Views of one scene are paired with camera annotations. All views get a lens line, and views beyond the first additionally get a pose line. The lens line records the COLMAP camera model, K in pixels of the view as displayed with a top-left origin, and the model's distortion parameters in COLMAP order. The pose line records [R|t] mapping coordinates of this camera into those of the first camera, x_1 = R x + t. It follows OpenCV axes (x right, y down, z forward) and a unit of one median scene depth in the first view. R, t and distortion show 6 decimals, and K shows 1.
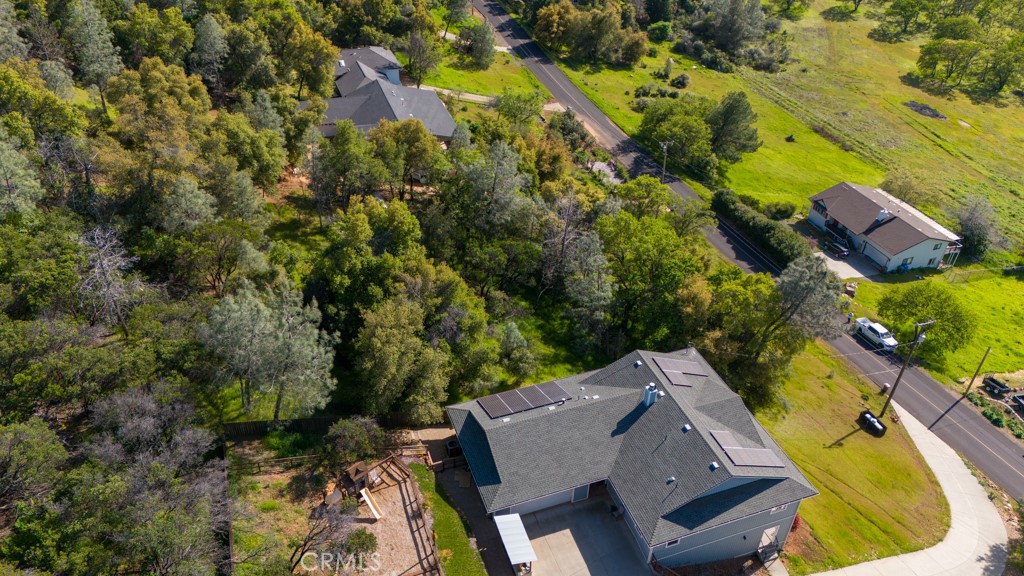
lens RADIAL K [[749.3, 0, 512.0], [0, 749.3, 288.0], [0, 0, 1]] dist [0.062049, -0.050480]
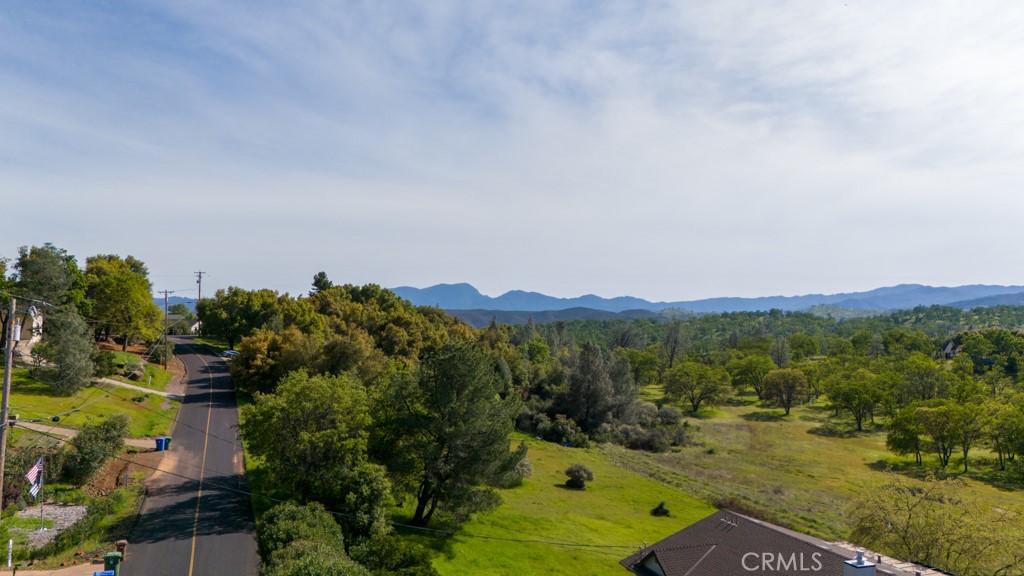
lens RADIAL K [[749.3, 0, 512.0], [0, 749.3, 288.0], [0, 0, 1]] dist [0.062049, -0.050480]
pose [[0.999543, -0.023214, 0.019381, 0.212334], [0.030232, 0.782721, -0.621638, -0.010739], [-0.000739, 0.621939, 0.783065, 0.426544]]
